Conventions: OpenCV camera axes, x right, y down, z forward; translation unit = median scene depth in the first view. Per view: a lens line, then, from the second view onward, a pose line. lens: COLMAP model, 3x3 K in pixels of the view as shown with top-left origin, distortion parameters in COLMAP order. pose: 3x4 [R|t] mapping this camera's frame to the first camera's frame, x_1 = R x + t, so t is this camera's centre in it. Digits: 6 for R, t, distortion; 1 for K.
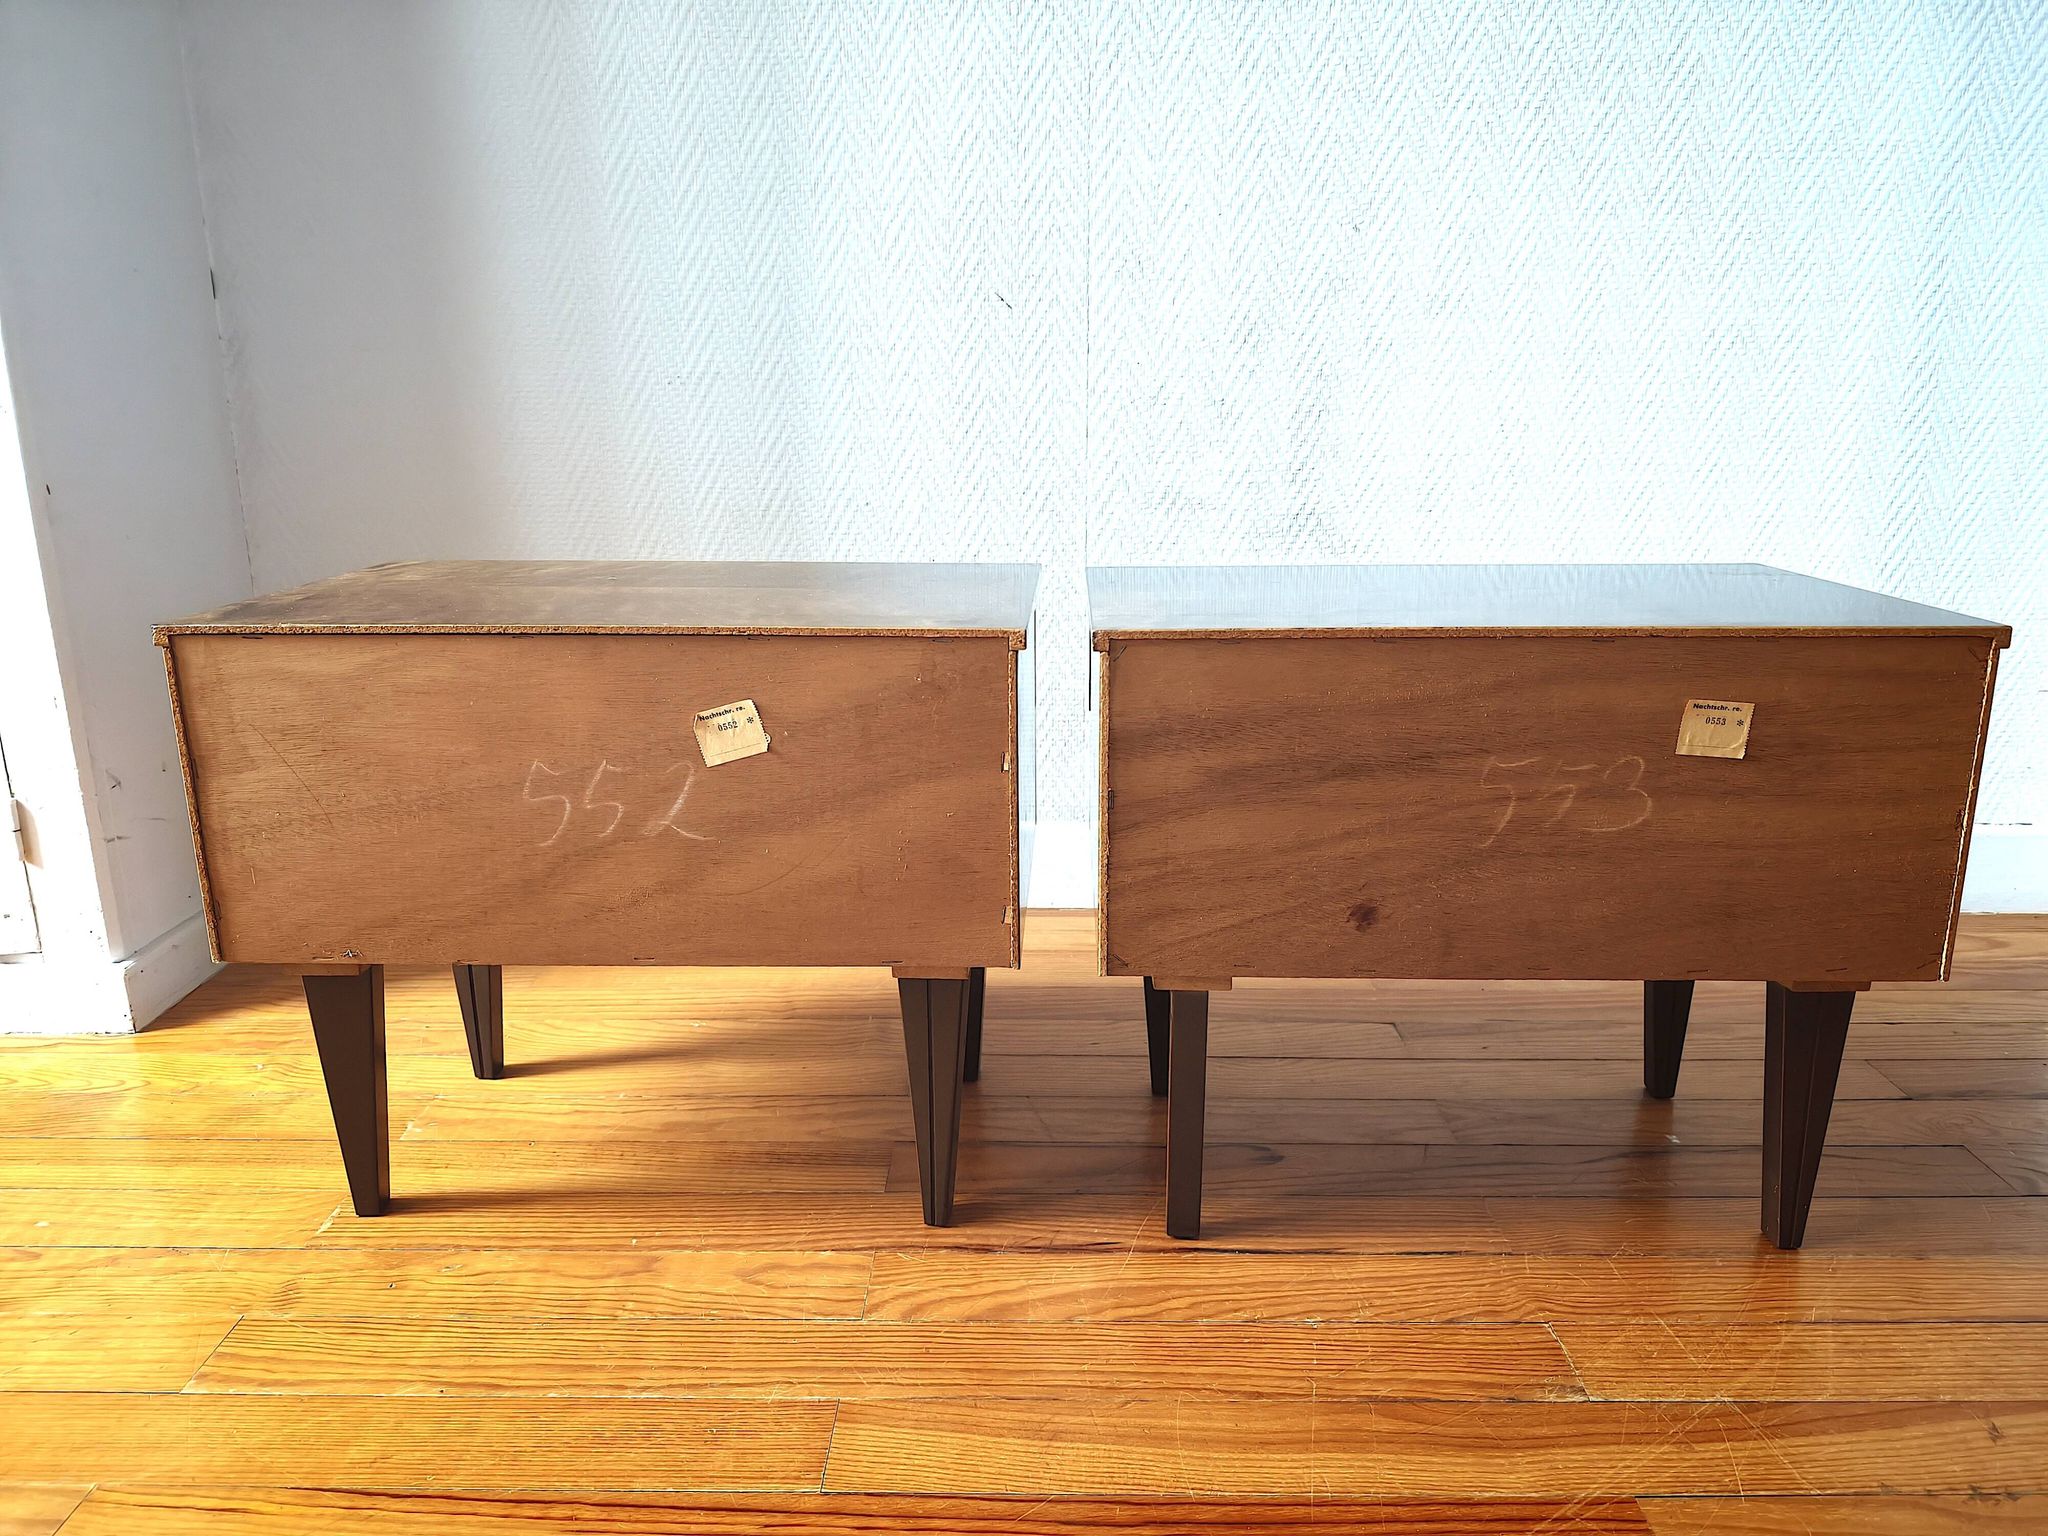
lens RADIAL K [[1430.7, 0, 1032.7], [0, 1430.7, 757.8], [0, 0, 1]] dist [0.007517, -0.025231]
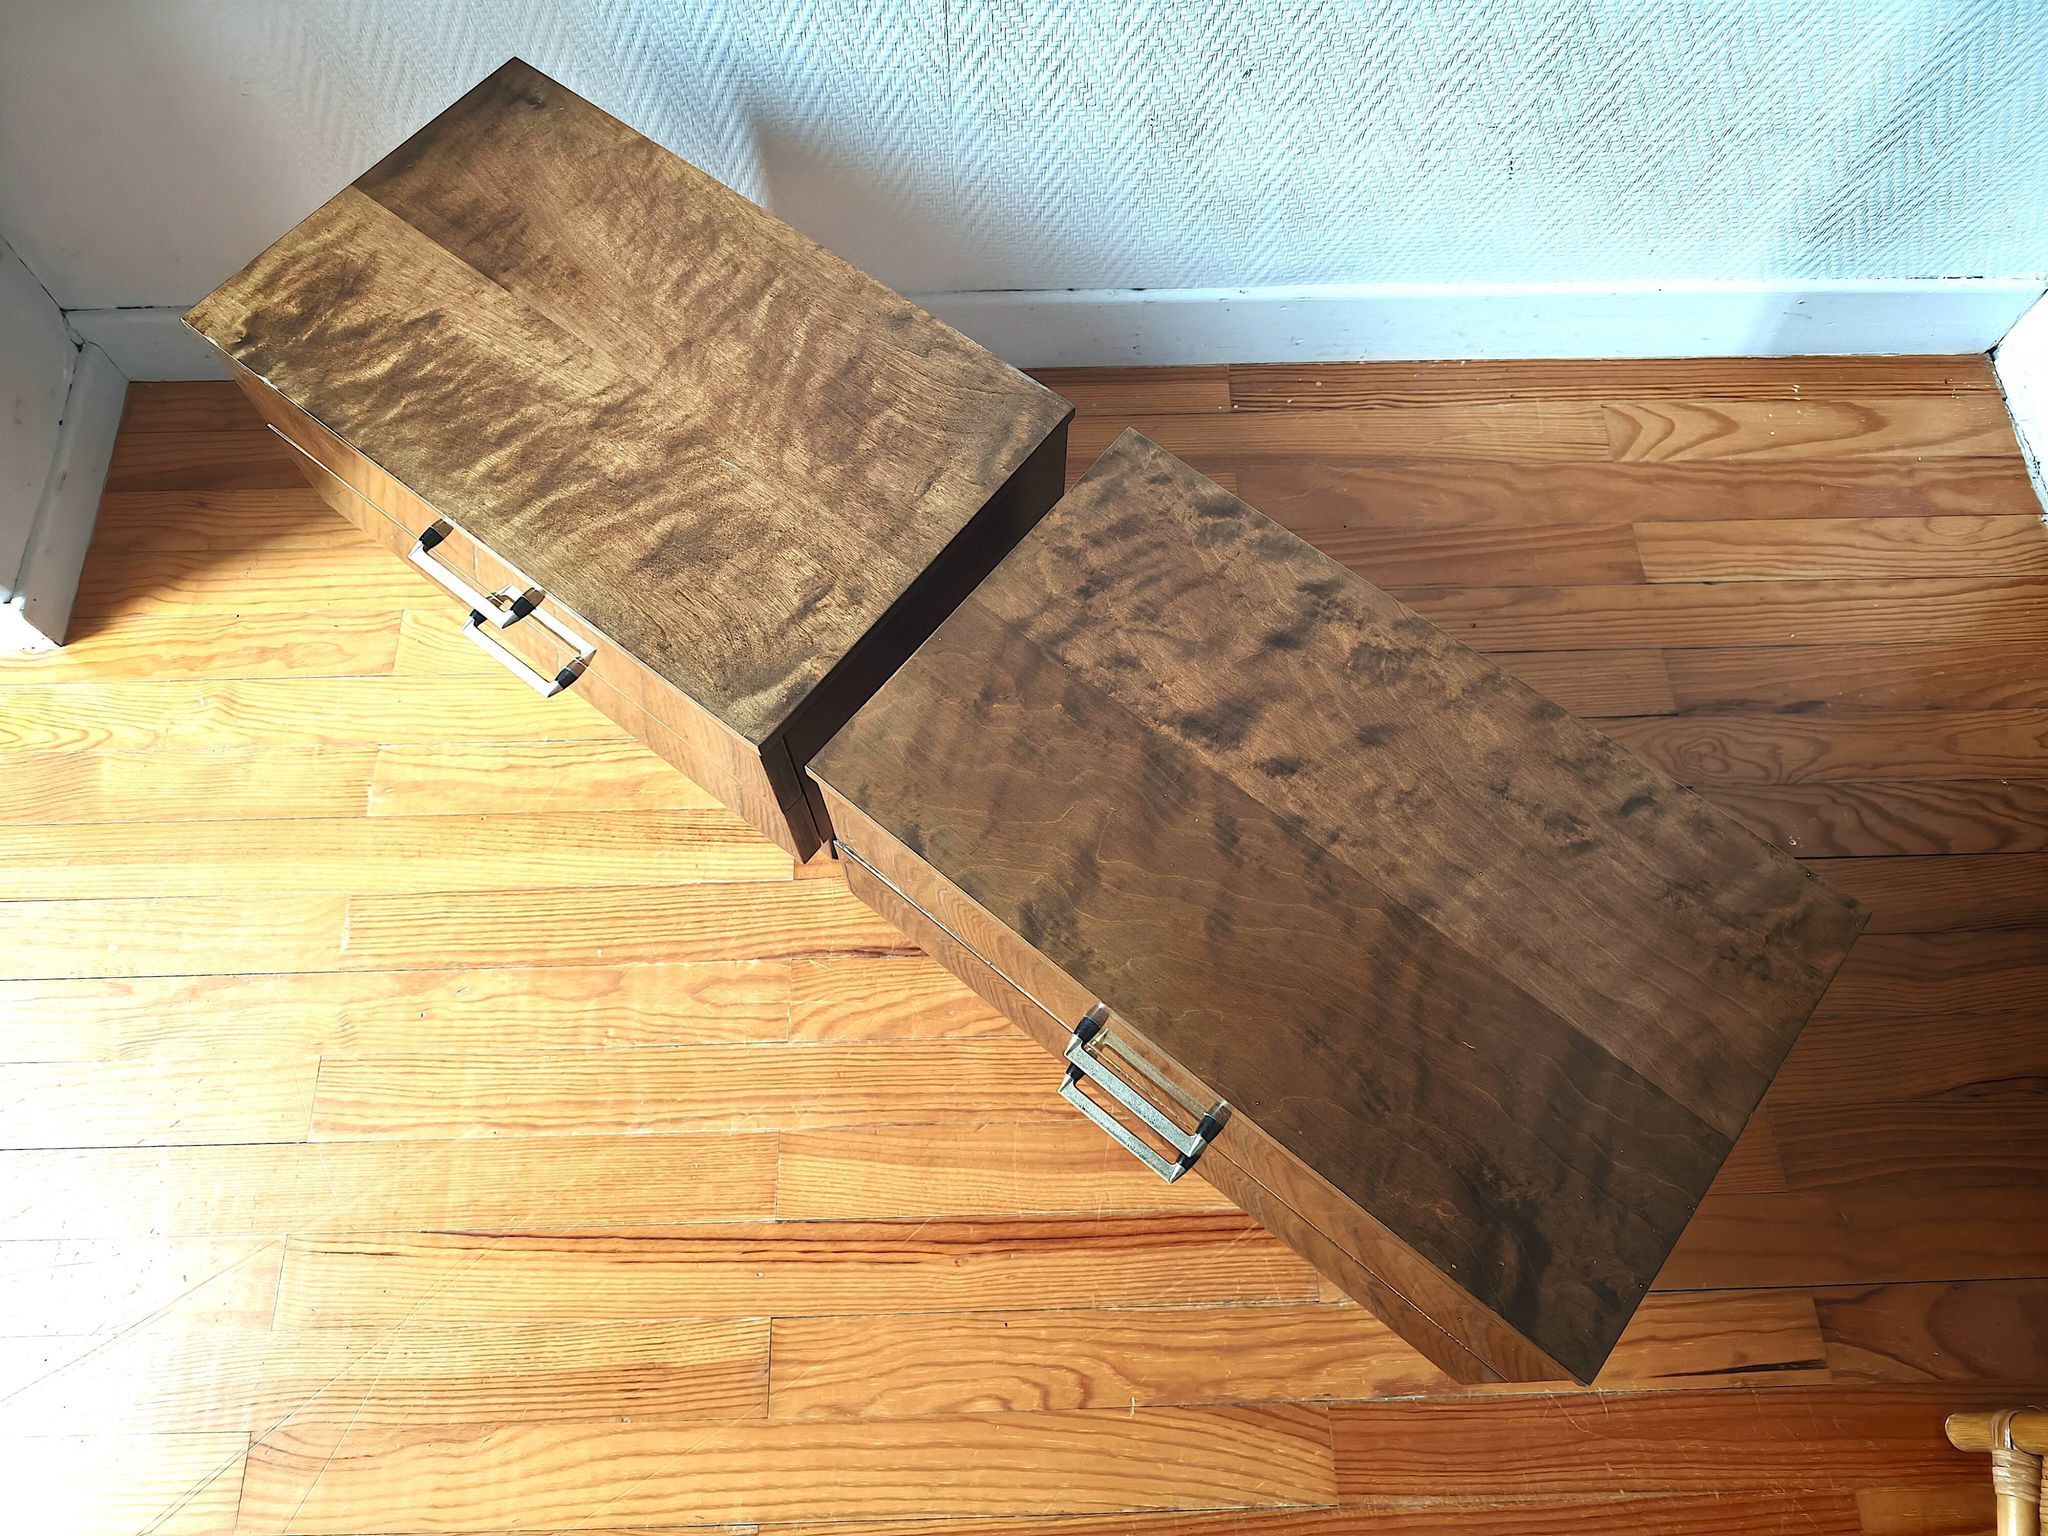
lens RADIAL K [[1430.7, 0, 1024.0], [0, 1430.7, 752.0], [0, 0, 1]] dist [0.007517, -0.025231]
pose [[0.999148, -0.033790, 0.023685, 0.052212], [0.003182, 0.635366, 0.772204, -0.534225], [-0.041142, -0.771471, 0.634933, 0.225832]]
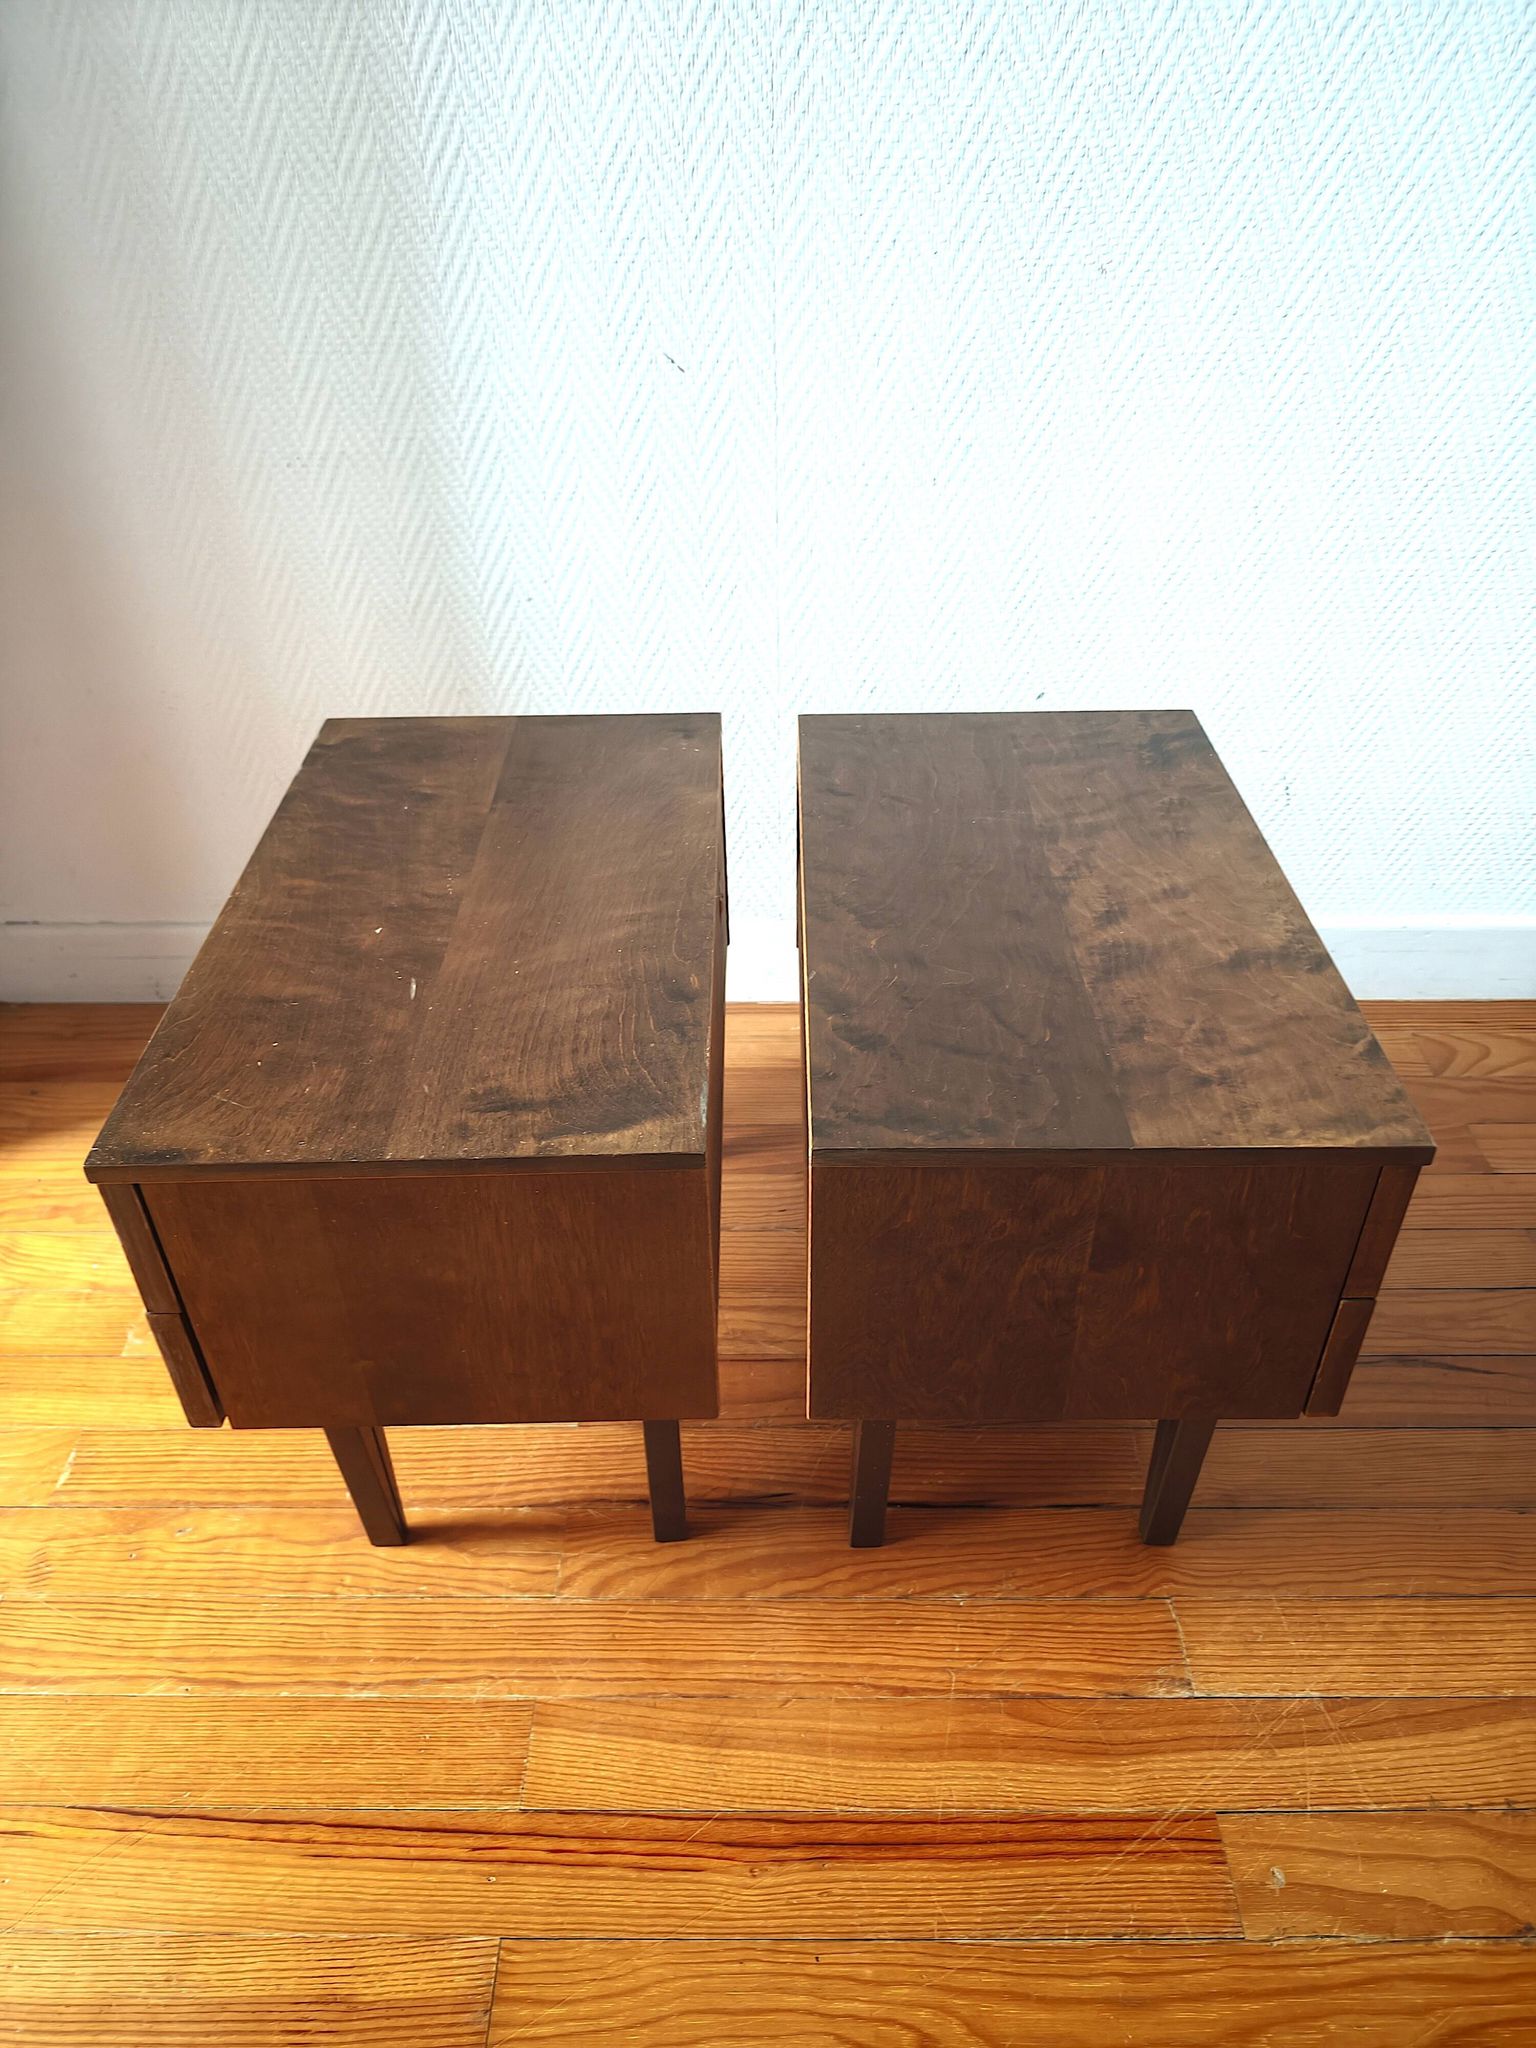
lens RADIAL K [[1430.7, 0, 773.9], [0, 1430.7, 1027.0], [0, 0, 1]] dist [0.007517, -0.025231]
pose [[0.999946, -0.010022, -0.002726, 0.037873], [0.010315, 0.927717, 0.373141, -0.282917], [-0.001211, -0.373149, 0.927771, 0.084747]]
